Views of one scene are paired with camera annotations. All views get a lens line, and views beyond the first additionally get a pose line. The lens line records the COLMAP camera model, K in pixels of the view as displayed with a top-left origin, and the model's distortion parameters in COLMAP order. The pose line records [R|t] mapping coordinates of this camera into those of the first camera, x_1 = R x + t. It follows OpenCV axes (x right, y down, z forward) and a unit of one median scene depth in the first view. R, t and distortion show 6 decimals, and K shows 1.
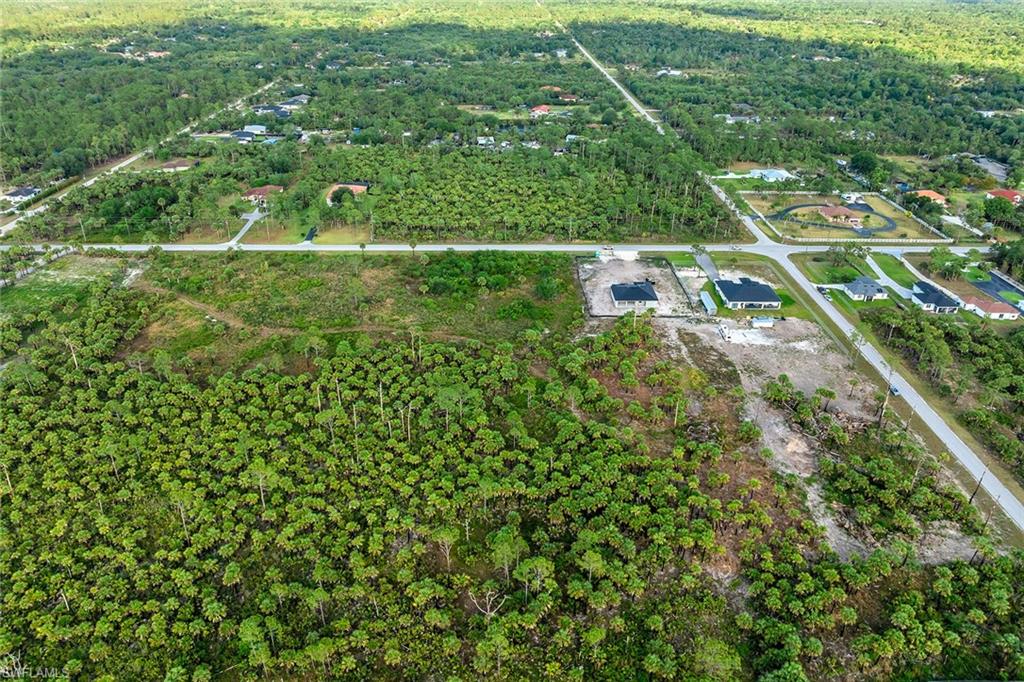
lens RADIAL K [[718.7, 0, 512.0], [0, 718.7, 341.0], [0, 0, 1]] dist [-0.037227, -0.001489]
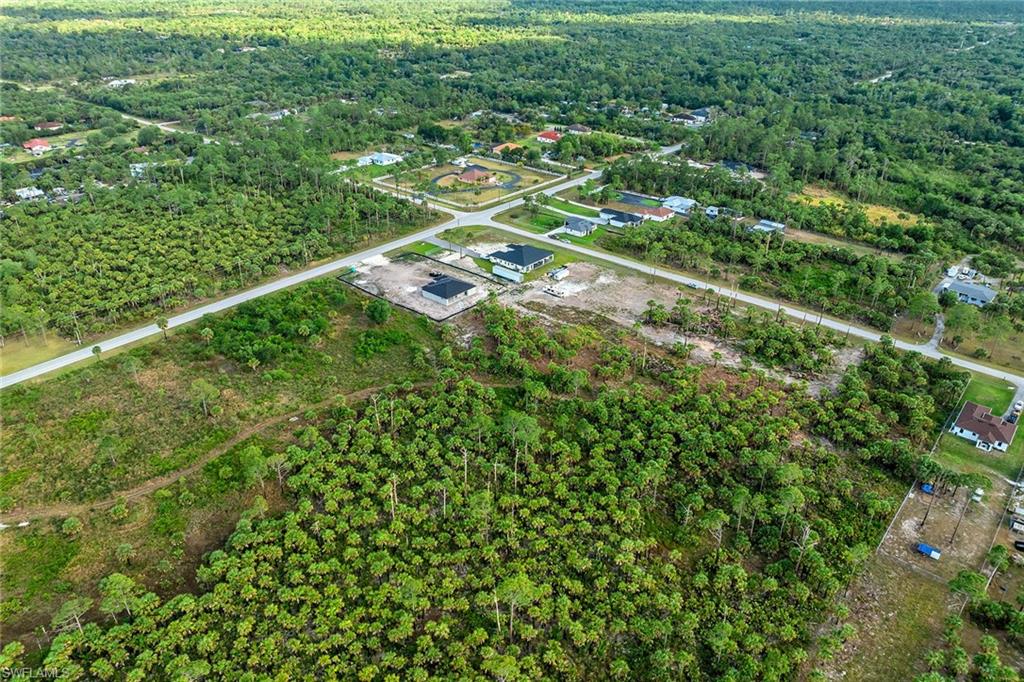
lens RADIAL K [[718.7, 0, 512.0], [0, 718.7, 341.0], [0, 0, 1]] dist [-0.037227, -0.001489]
pose [[0.665893, -0.354209, 0.656600, -0.424403], [0.347541, 0.926053, 0.147109, -0.106653], [-0.660153, 0.130237, 0.739754, 0.195510]]
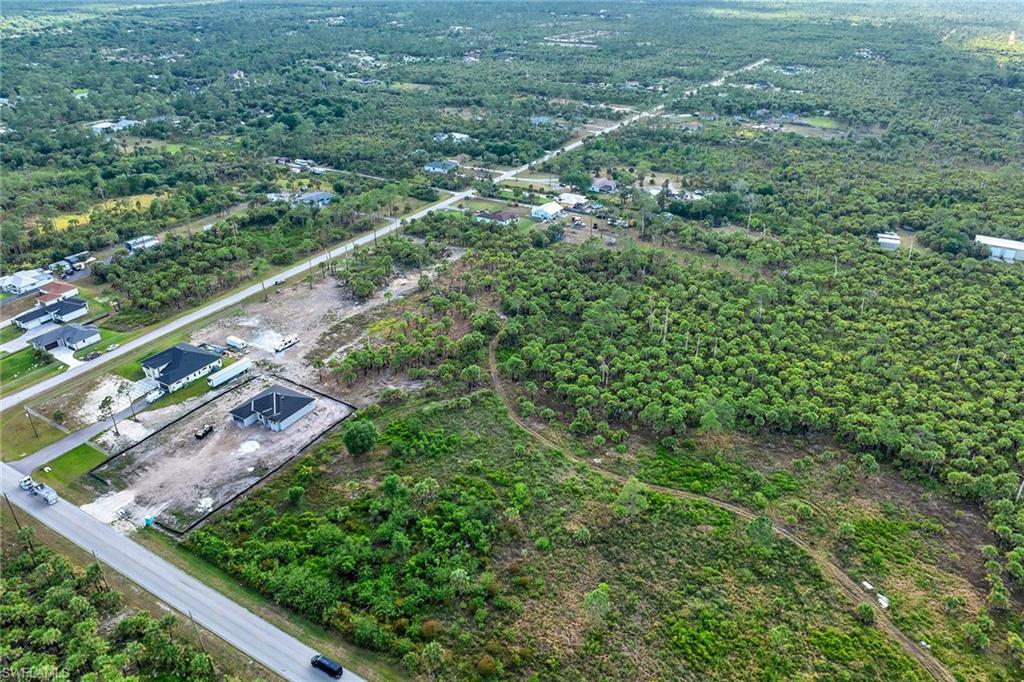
lens RADIAL K [[718.7, 0, 512.0], [0, 718.7, 341.0], [0, 0, 1]] dist [-0.037227, -0.001489]
pose [[-0.854390, -0.253450, 0.453631, -0.336671], [0.234152, 0.591549, 0.771520, -0.580174], [-0.463887, 0.765397, -0.446067, 1.089243]]
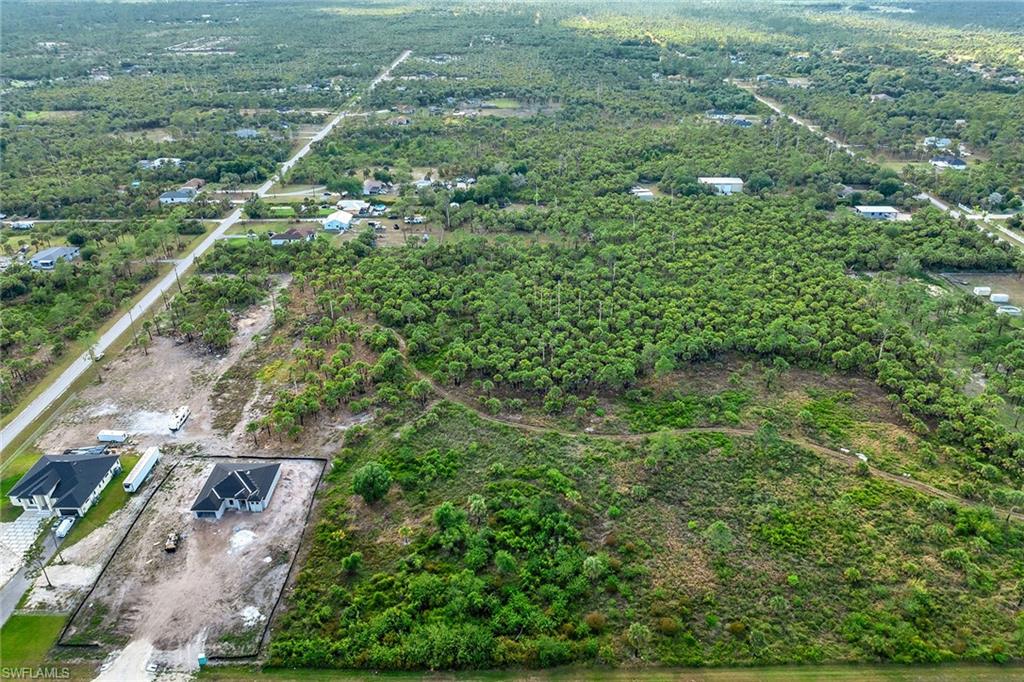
lens RADIAL K [[718.7, 0, 512.0], [0, 718.7, 341.0], [0, 0, 1]] dist [-0.037227, -0.001489]
pose [[-0.999907, -0.010956, 0.008157, -0.070697], [0.000638, 0.559085, 0.829110, -0.616709], [-0.013644, 0.829038, -0.559026, 1.161861]]
